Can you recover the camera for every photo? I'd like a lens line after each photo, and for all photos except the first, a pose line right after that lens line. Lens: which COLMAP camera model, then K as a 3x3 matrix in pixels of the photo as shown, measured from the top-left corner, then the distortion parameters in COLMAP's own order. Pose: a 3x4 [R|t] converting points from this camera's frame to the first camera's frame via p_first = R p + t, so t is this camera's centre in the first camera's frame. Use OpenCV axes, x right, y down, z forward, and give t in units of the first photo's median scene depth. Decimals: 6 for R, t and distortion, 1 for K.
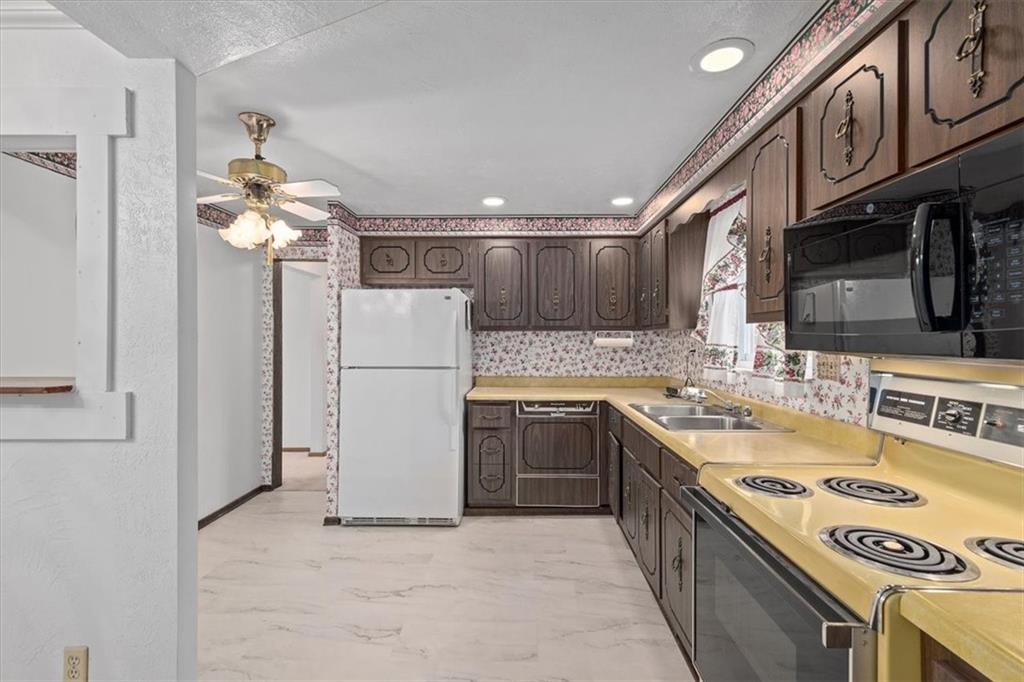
lens RADIAL K [[451.1, 0, 512.0], [0, 451.1, 341.0], [0, 0, 1]] dist [0.038386, -0.029114]
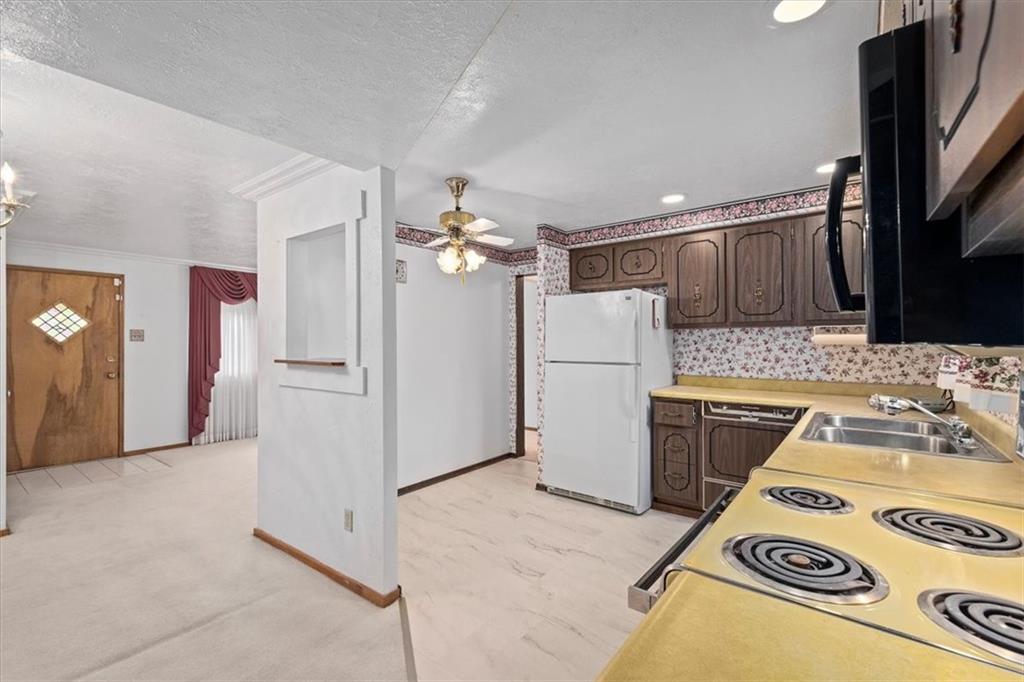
lens RADIAL K [[446.1, 0, 512.0], [0, 446.1, 341.0], [0, 0, 1]] dist [0.002363, 0.000070]
pose [[0.798916, -0.003717, -0.601432, 0.256621], [0.001209, 0.999989, -0.004574, 0.009594], [0.601442, 0.002928, 0.798911, -0.001622]]
